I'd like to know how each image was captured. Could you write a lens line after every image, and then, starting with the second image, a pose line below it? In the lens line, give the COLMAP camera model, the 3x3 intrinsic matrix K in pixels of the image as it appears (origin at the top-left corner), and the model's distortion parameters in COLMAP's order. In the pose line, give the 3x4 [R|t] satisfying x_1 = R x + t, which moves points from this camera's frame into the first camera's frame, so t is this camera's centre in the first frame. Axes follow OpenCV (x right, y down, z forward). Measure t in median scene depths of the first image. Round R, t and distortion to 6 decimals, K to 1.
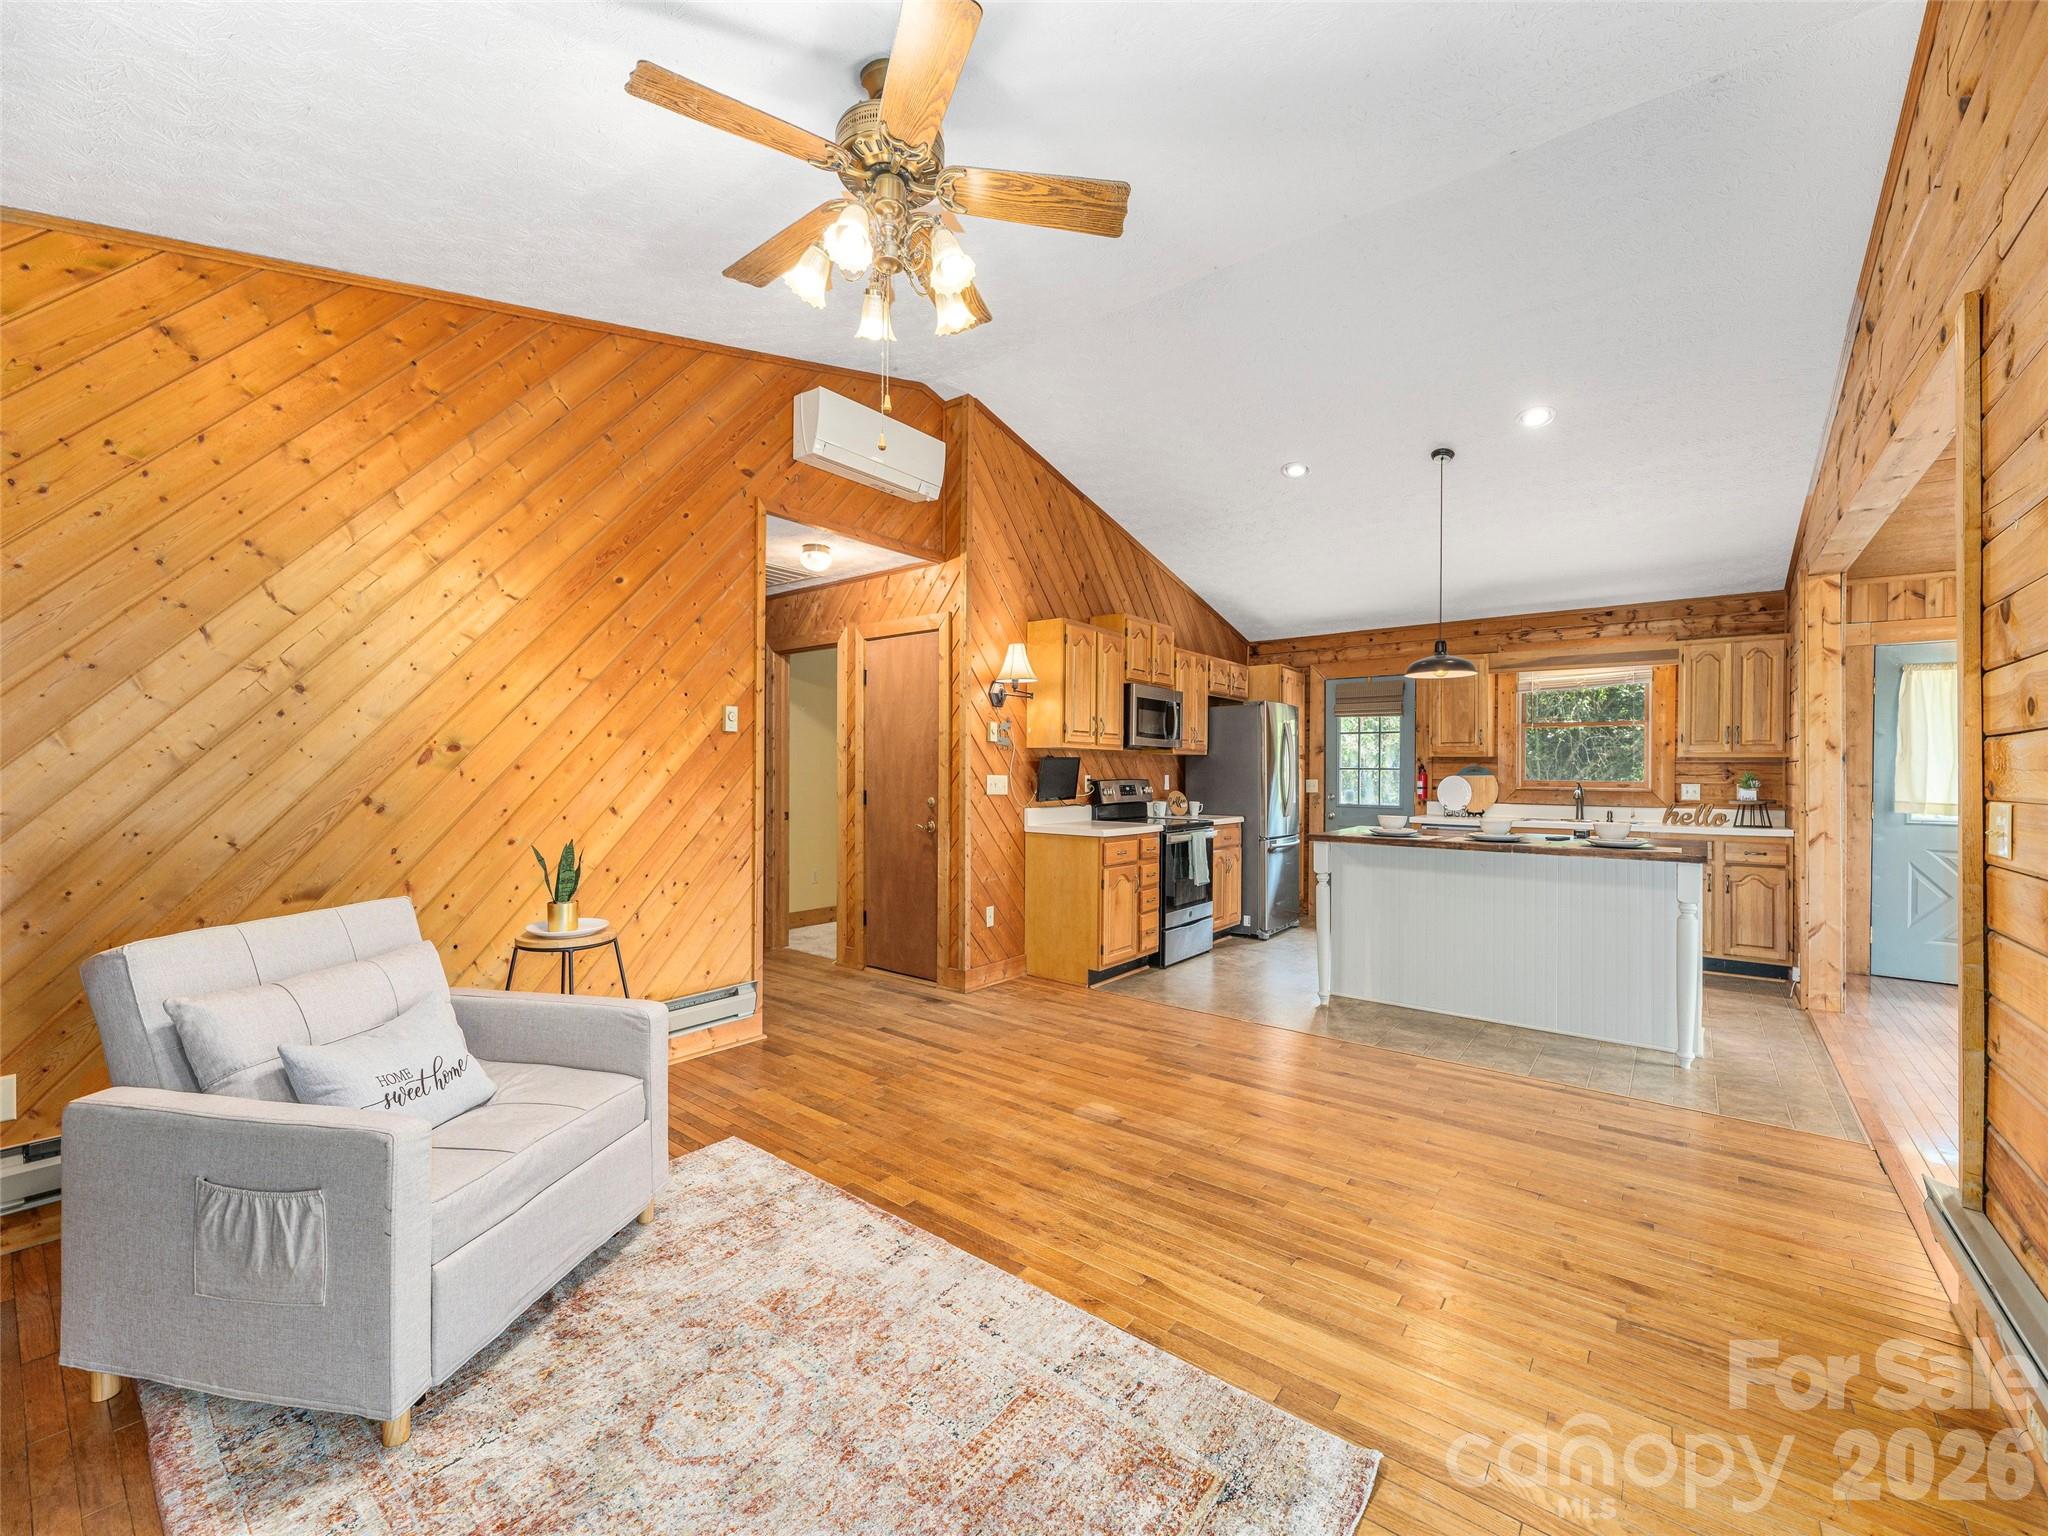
lens RADIAL K [[833.9, 0, 1023.0], [0, 833.9, 770.5], [0, 0, 1]] dist [0.001251, 0.000315]
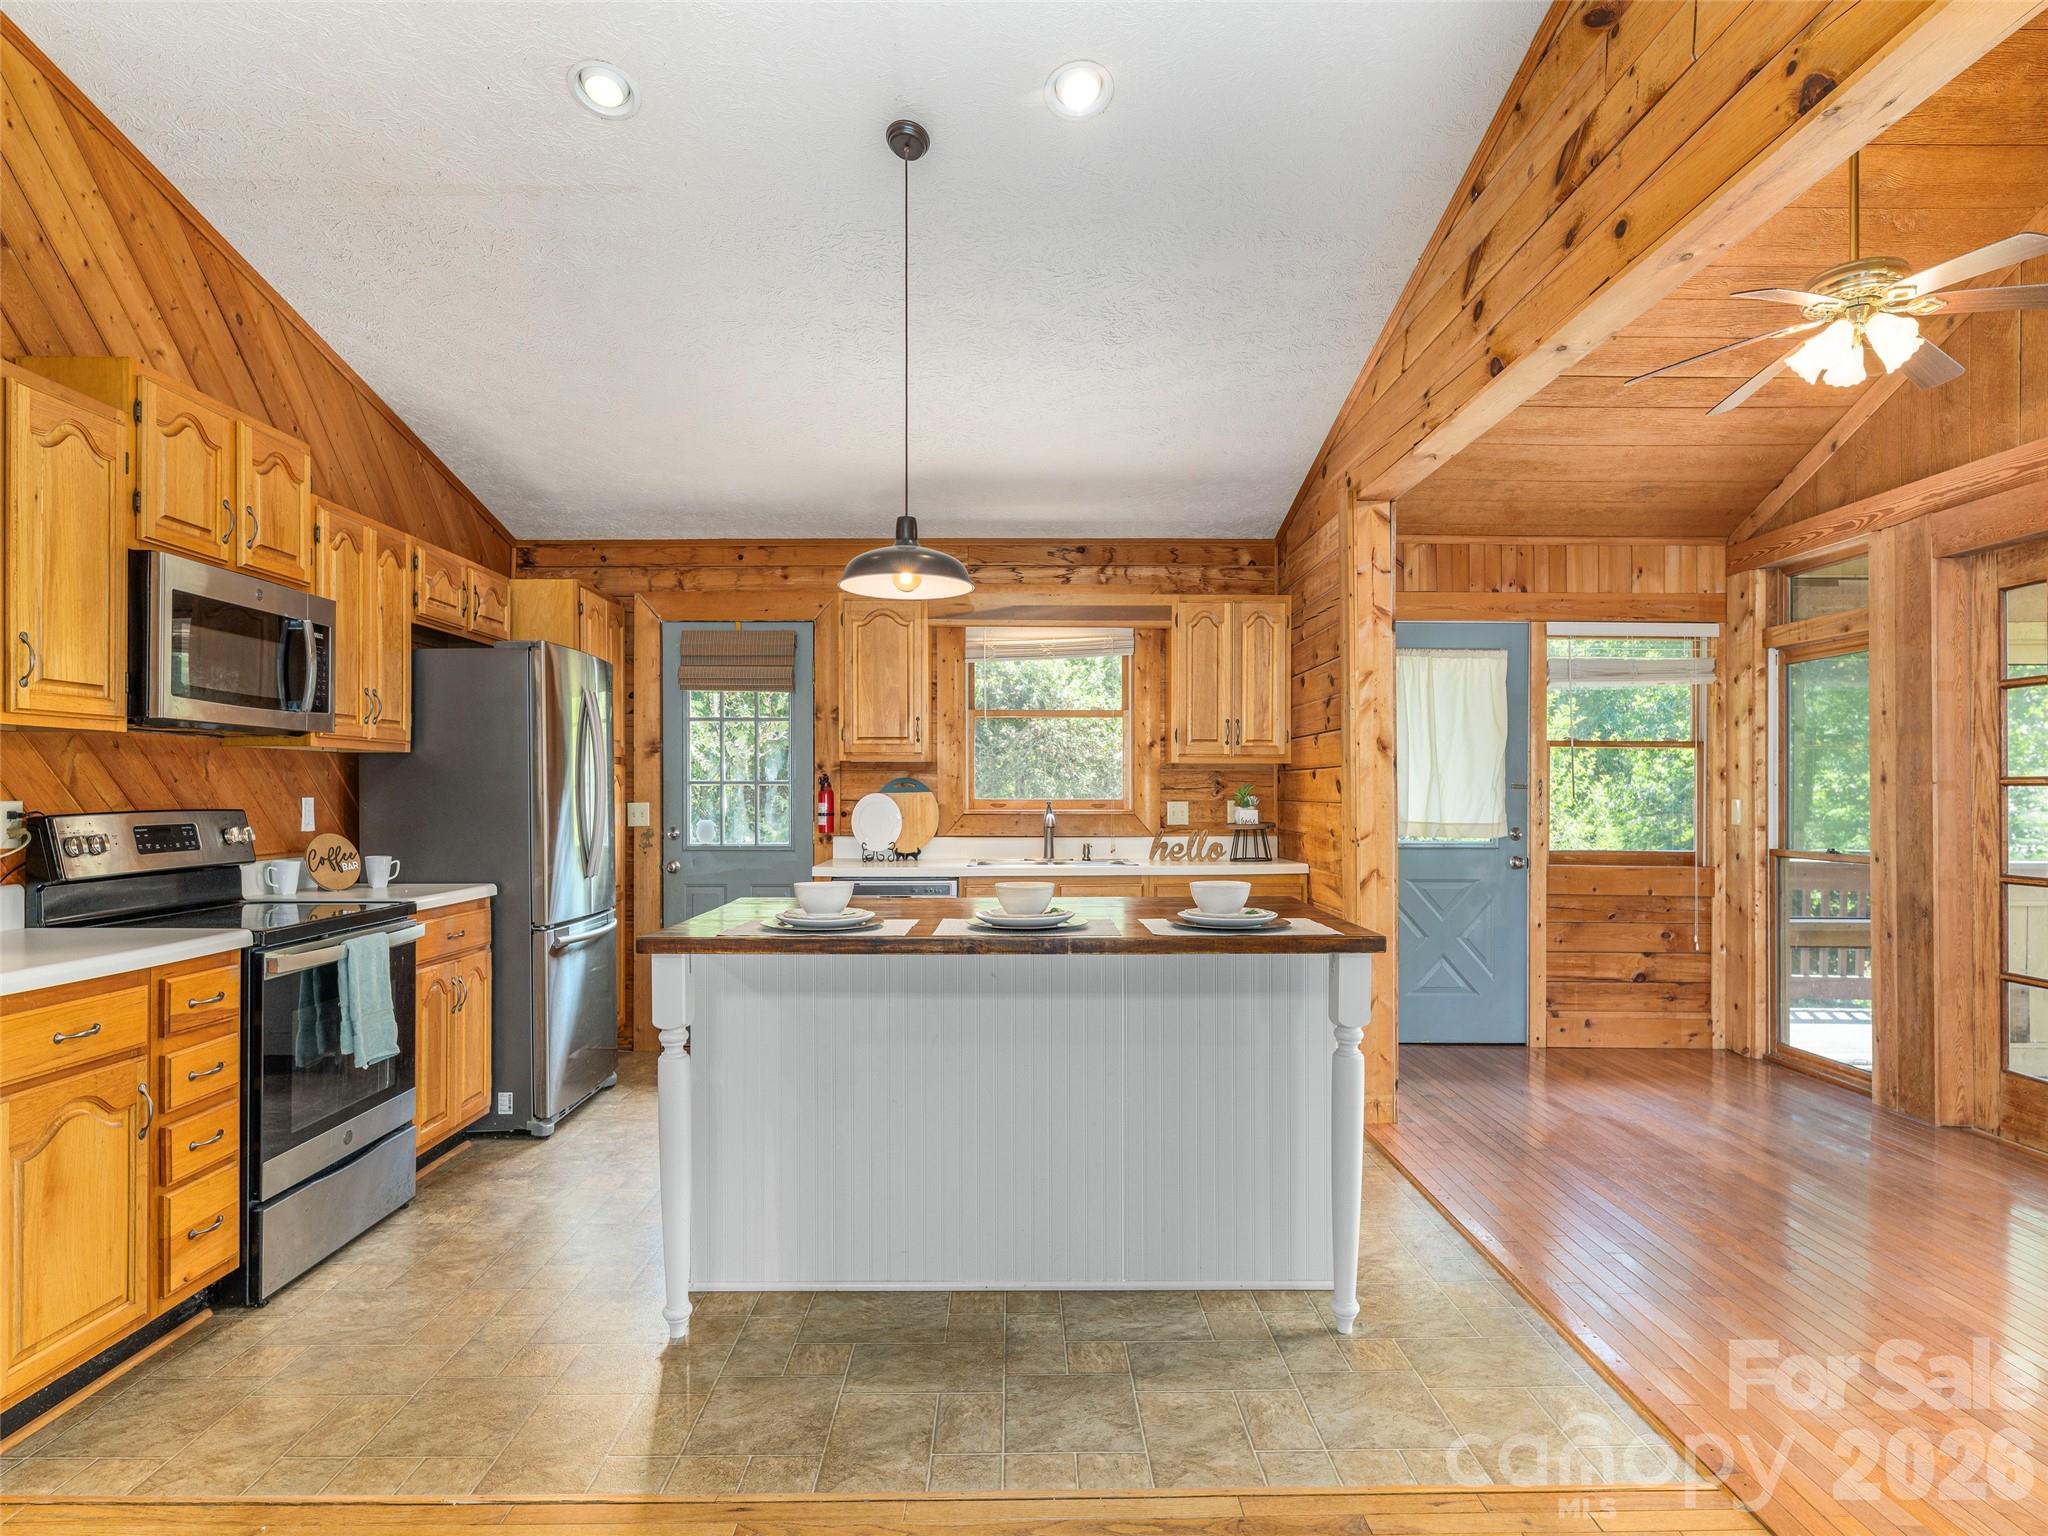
lens RADIAL K [[1085.1, 0, 1020.6], [0, 1085.1, 788.9], [0, 0, 1]] dist [0.000406, 0.000432]
pose [[0.779076, -0.006784, 0.626892, 0.136852], [0.006159, 0.999976, 0.003167, 0.001672], [-0.626899, 0.001393, 0.779100, 0.413790]]
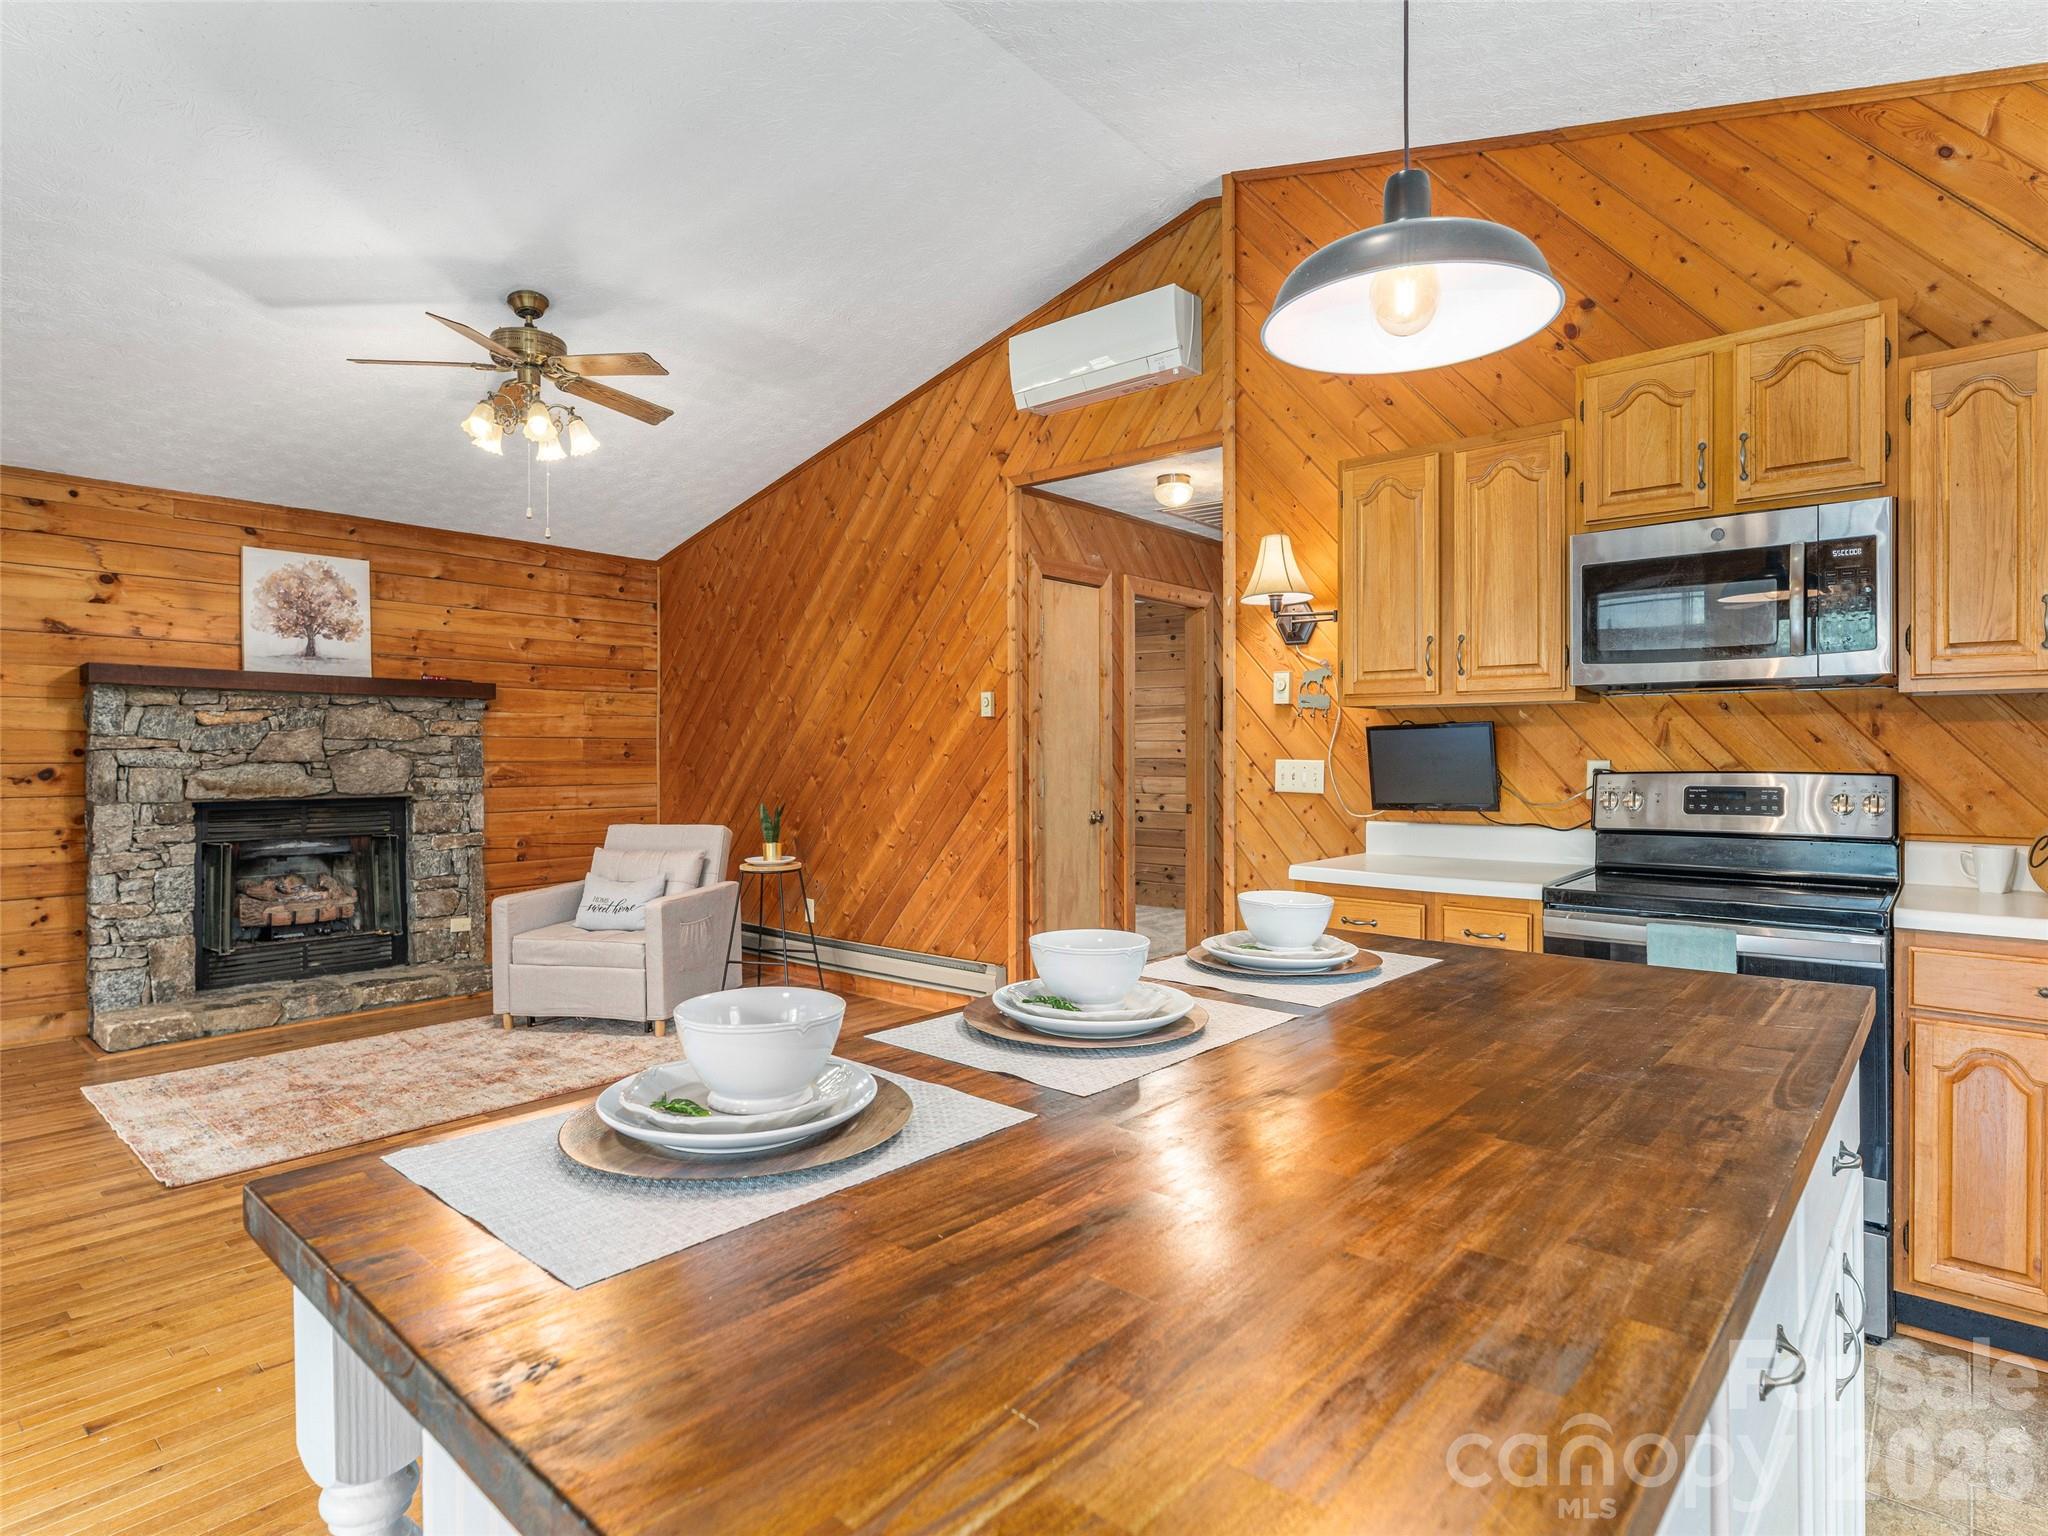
lens RADIAL K [[1080.9, 0, 1030.0], [0, 1080.9, 759.5], [0, 0, 1]] dist [-0.002964, 0.001110]
pose [[-0.041753, -0.002465, -0.999125, 0.719373], [0.001377, 0.999996, -0.002524, 0.006592], [0.999127, -0.001481, -0.041749, 0.811965]]
